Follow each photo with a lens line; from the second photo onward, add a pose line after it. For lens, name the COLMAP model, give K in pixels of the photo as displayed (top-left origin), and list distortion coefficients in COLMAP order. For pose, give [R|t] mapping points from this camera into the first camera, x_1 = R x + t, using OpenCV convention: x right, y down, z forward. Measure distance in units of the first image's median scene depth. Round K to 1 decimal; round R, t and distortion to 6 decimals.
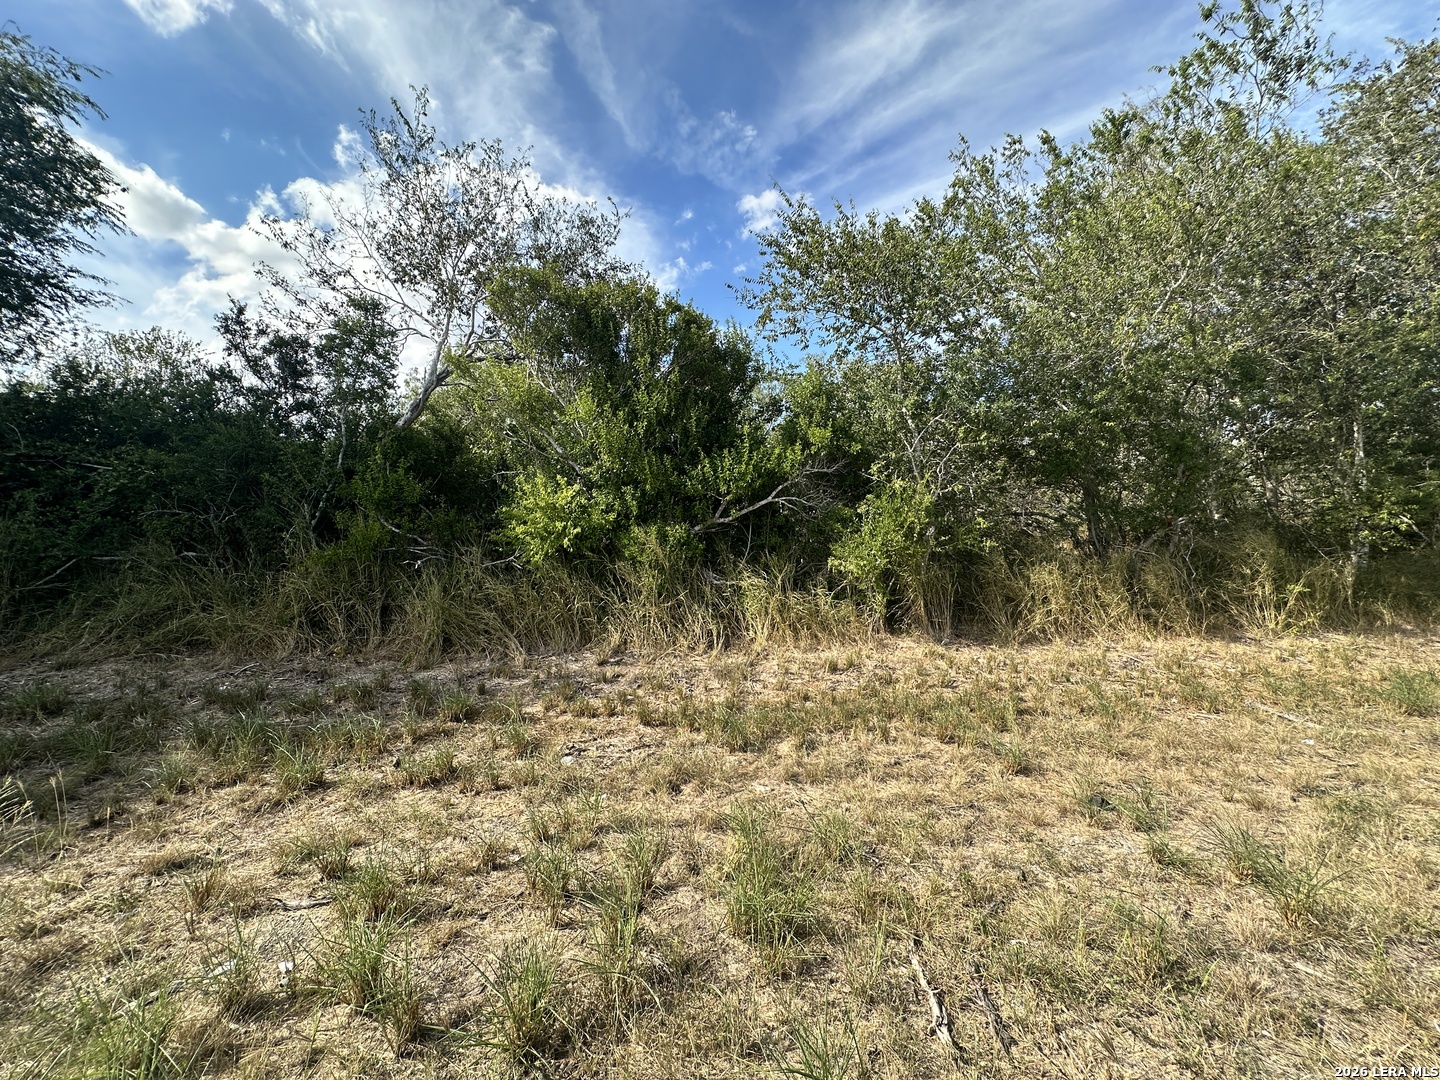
lens RADIAL K [[577.6, 0, 717.0], [0, 577.6, 535.0], [0, 0, 1]] dist [-0.004533, 0.000838]
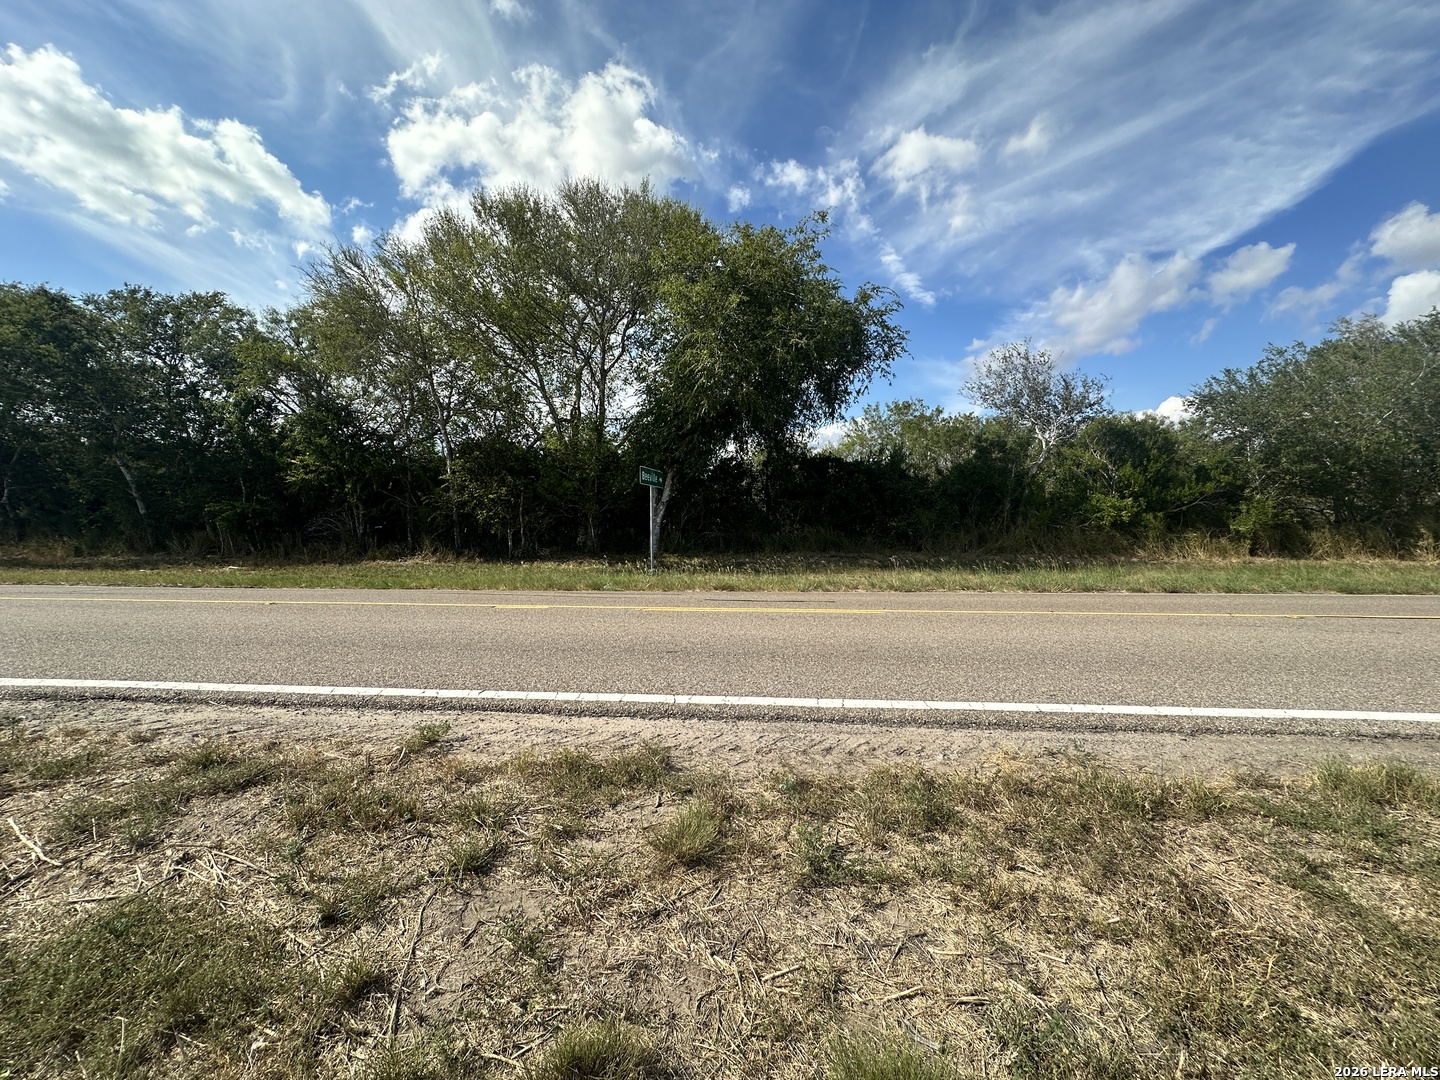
lens RADIAL K [[577.6, 0, 720.3], [0, 577.6, 548.7], [0, 0, 1]] dist [-0.004533, 0.000838]
pose [[0.983559, 0.022564, -0.179175, -0.468811], [-0.014903, 0.998921, 0.043985, 0.018498], [0.179974, -0.040591, 0.982834, -0.581379]]
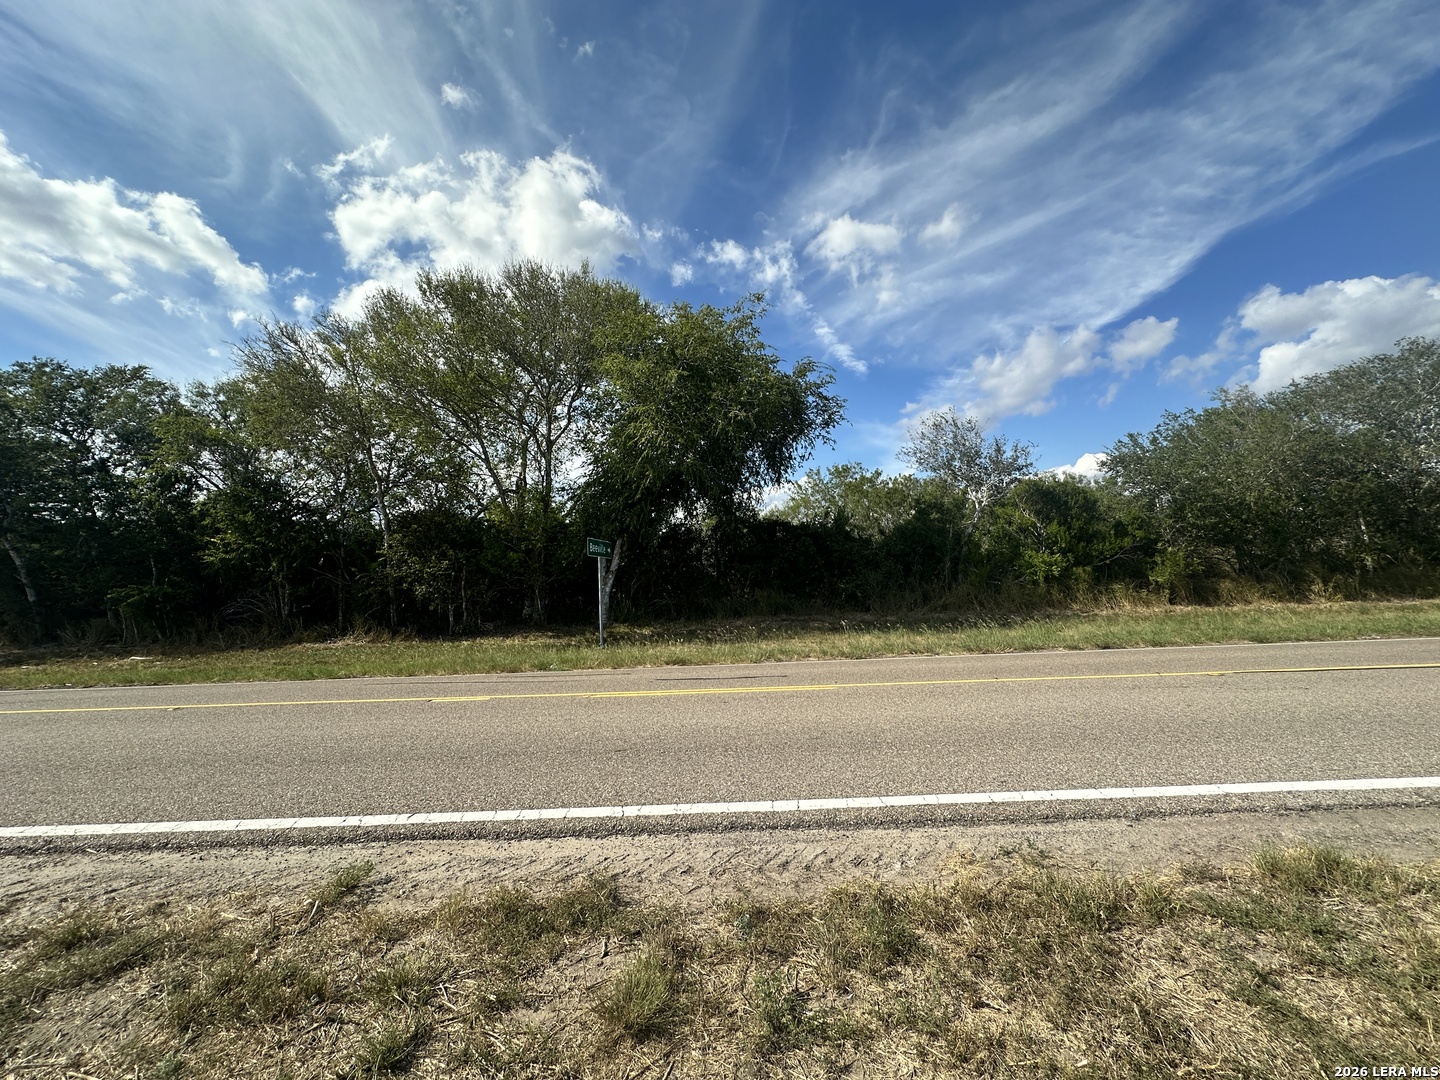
lens RADIAL K [[577.6, 0, 723.0], [0, 577.6, 533.8], [0, 0, 1]] dist [-0.004533, 0.000838]
pose [[0.995333, -0.026266, -0.092859, -0.465354], [0.019852, 0.997396, -0.069331, -0.004916], [0.094438, 0.067164, 0.993262, -0.580330]]
